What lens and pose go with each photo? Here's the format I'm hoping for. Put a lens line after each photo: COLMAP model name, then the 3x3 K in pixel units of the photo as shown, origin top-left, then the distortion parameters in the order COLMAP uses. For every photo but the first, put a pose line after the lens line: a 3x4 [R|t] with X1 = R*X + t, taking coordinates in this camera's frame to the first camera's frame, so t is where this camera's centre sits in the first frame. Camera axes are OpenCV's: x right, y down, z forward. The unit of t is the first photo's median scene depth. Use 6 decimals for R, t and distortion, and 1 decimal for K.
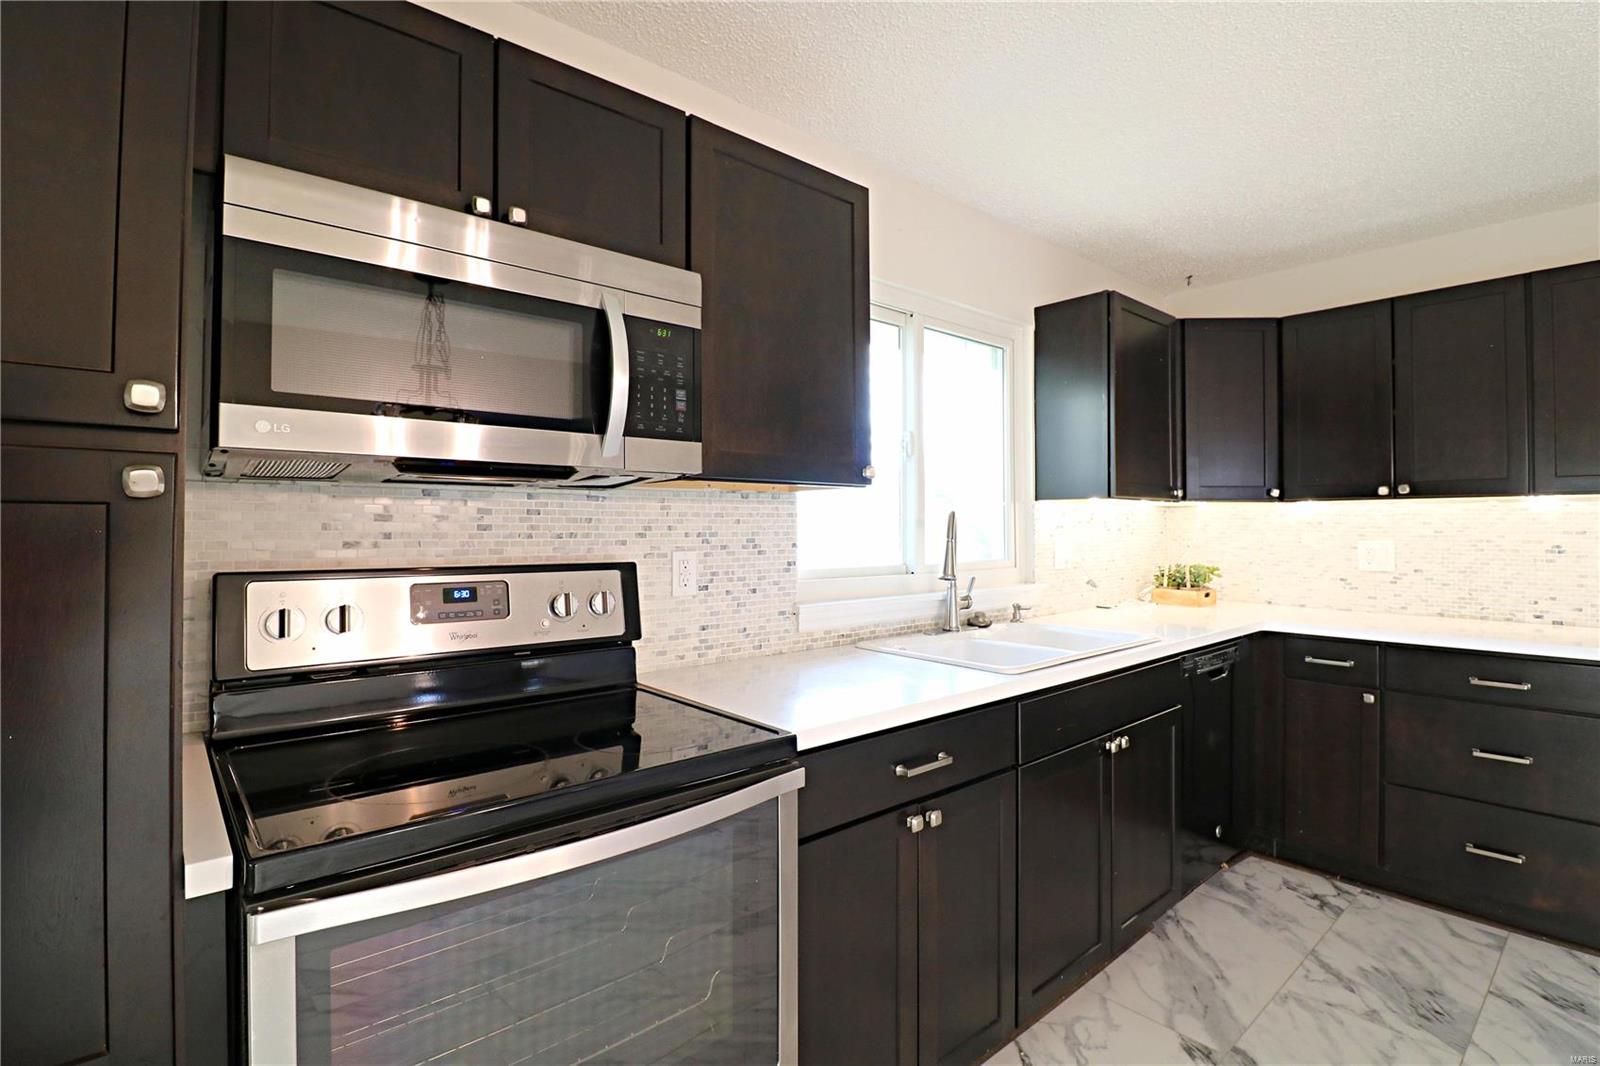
lens RADIAL K [[754.5, 0, 822.9], [0, 754.5, 515.2], [0, 0, 1]] dist [-0.002720, -0.011876]
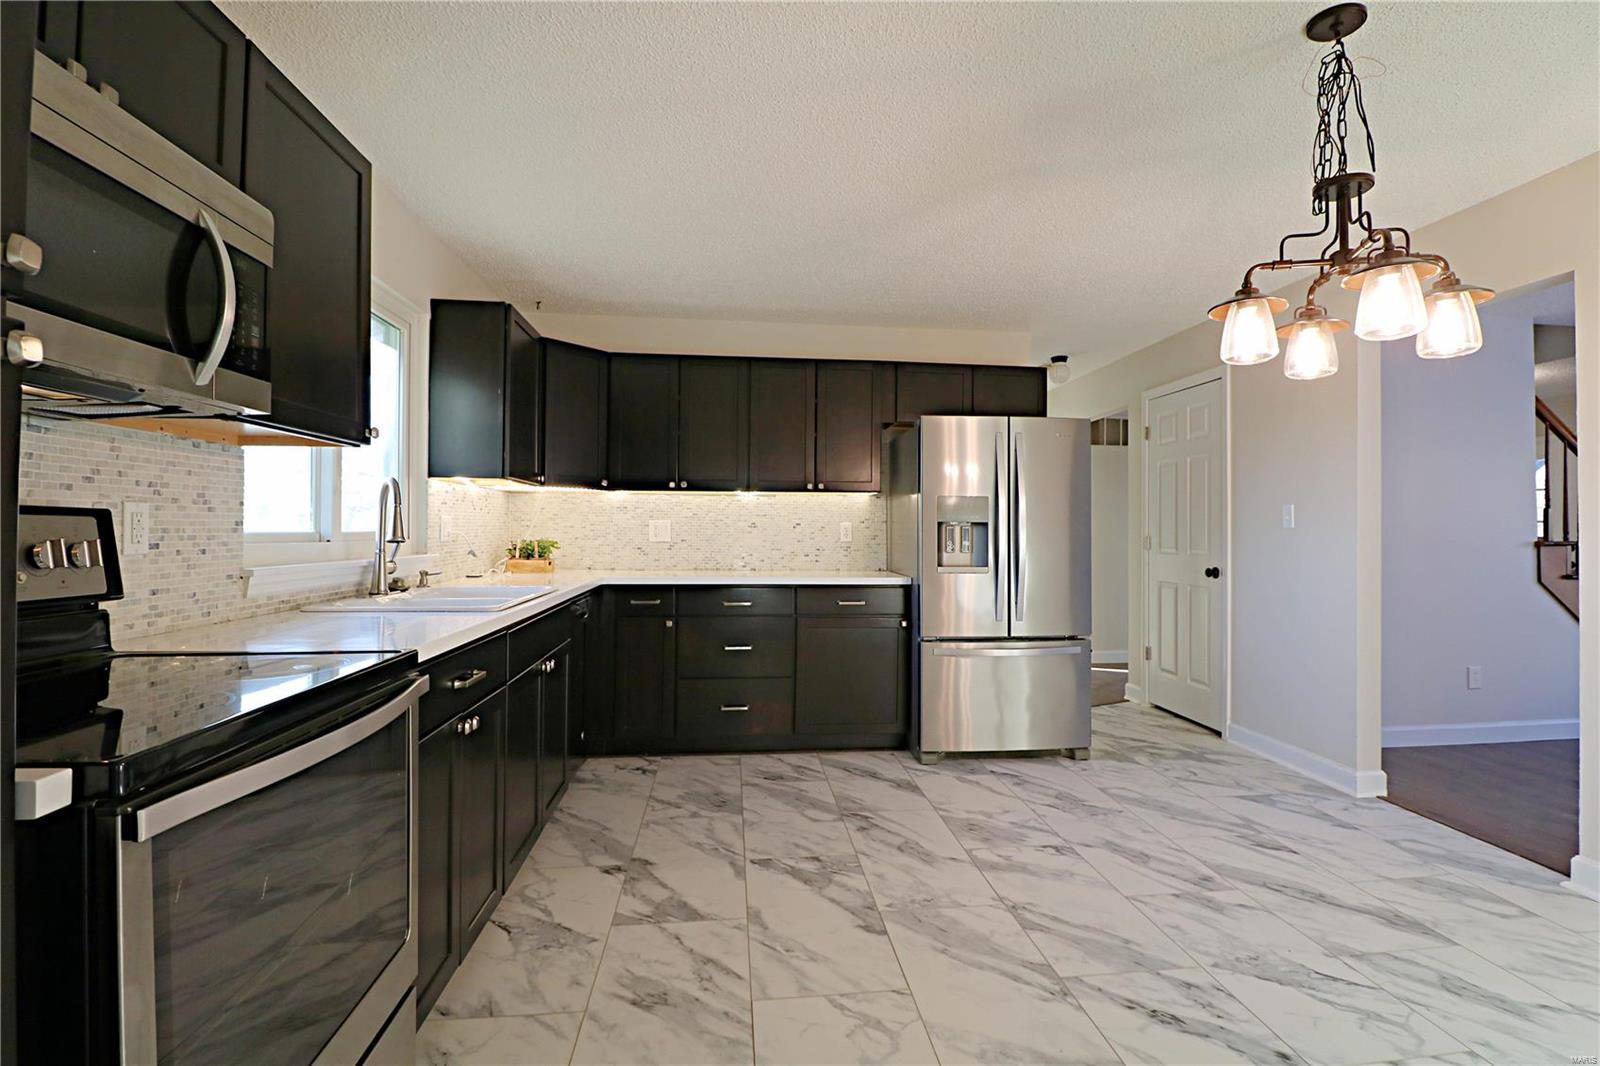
lens RADIAL K [[746.3, 0, 819.0], [0, 746.3, 519.9], [0, 0, 1]] dist [-0.001288, -0.014010]
pose [[0.573759, 0.015753, 0.818873, -0.356493], [-0.019508, 0.999794, -0.005566, 0.048237], [-0.818792, -0.012781, 0.573948, -0.094750]]
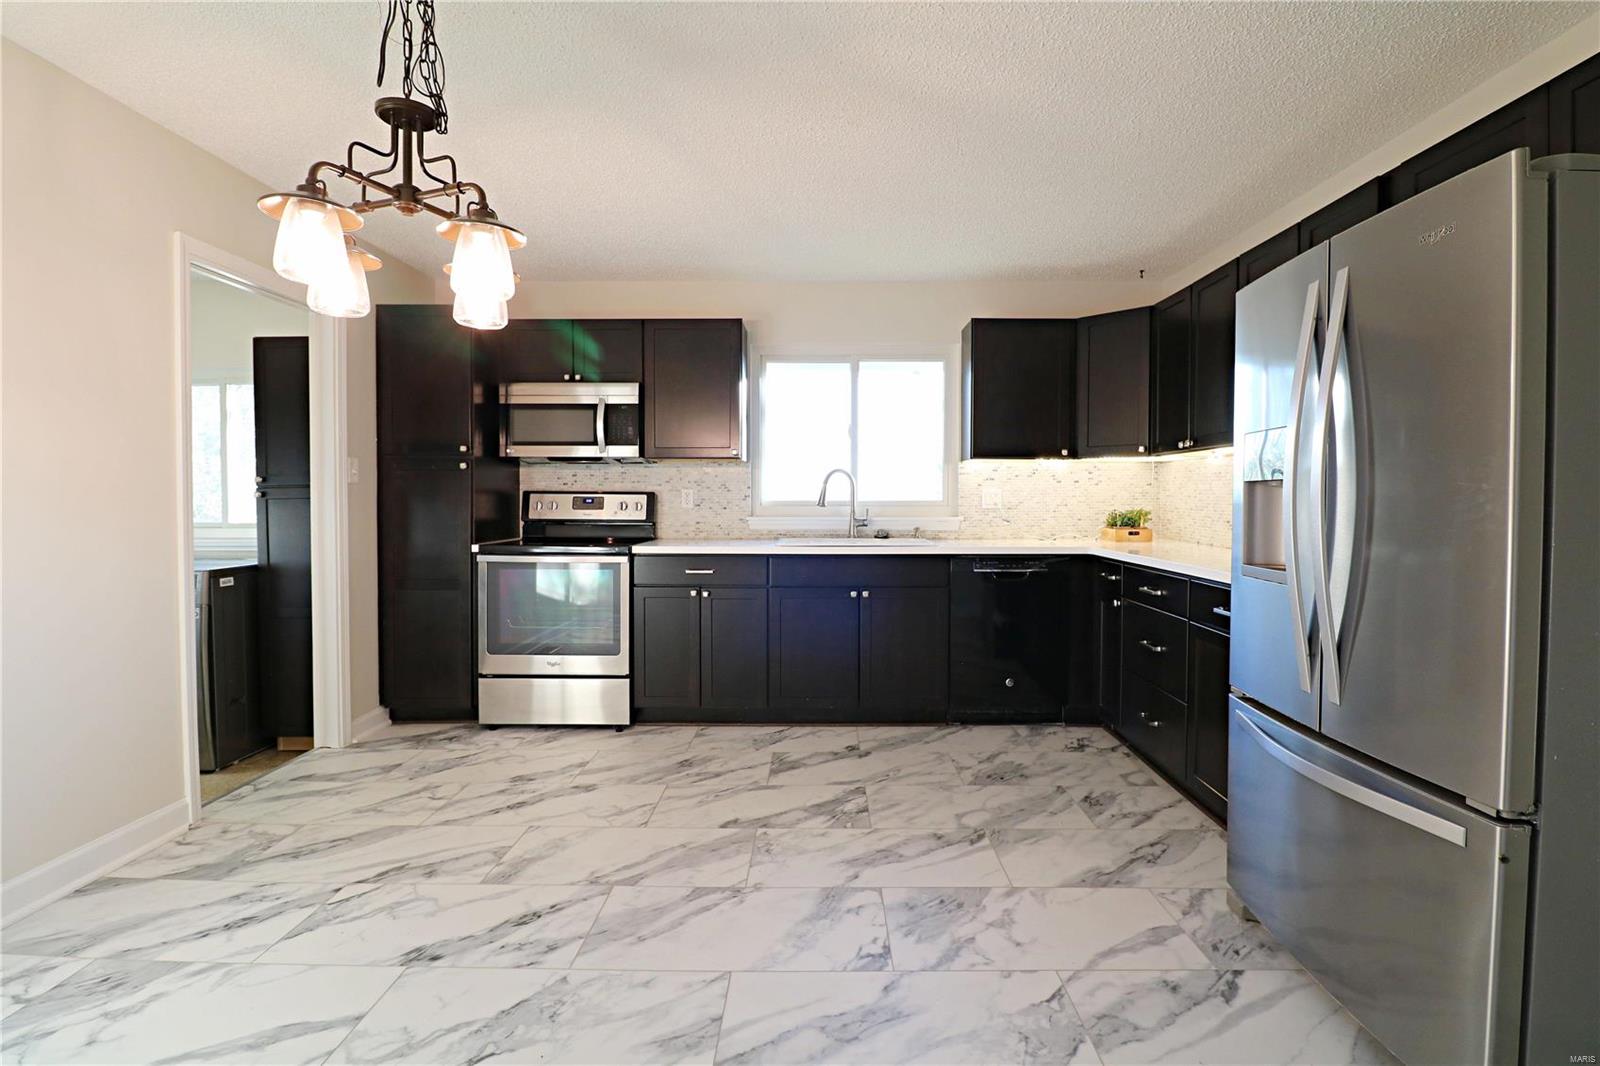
lens RADIAL K [[746.3, 0, 819.0], [0, 746.3, 519.9], [0, 0, 1]] dist [-0.001288, -0.014010]
pose [[0.744755, 0.021013, -0.667007, 1.397282], [0.007838, 0.999160, 0.040229, 0.045060], [0.667292, -0.035189, 0.743965, -0.377281]]
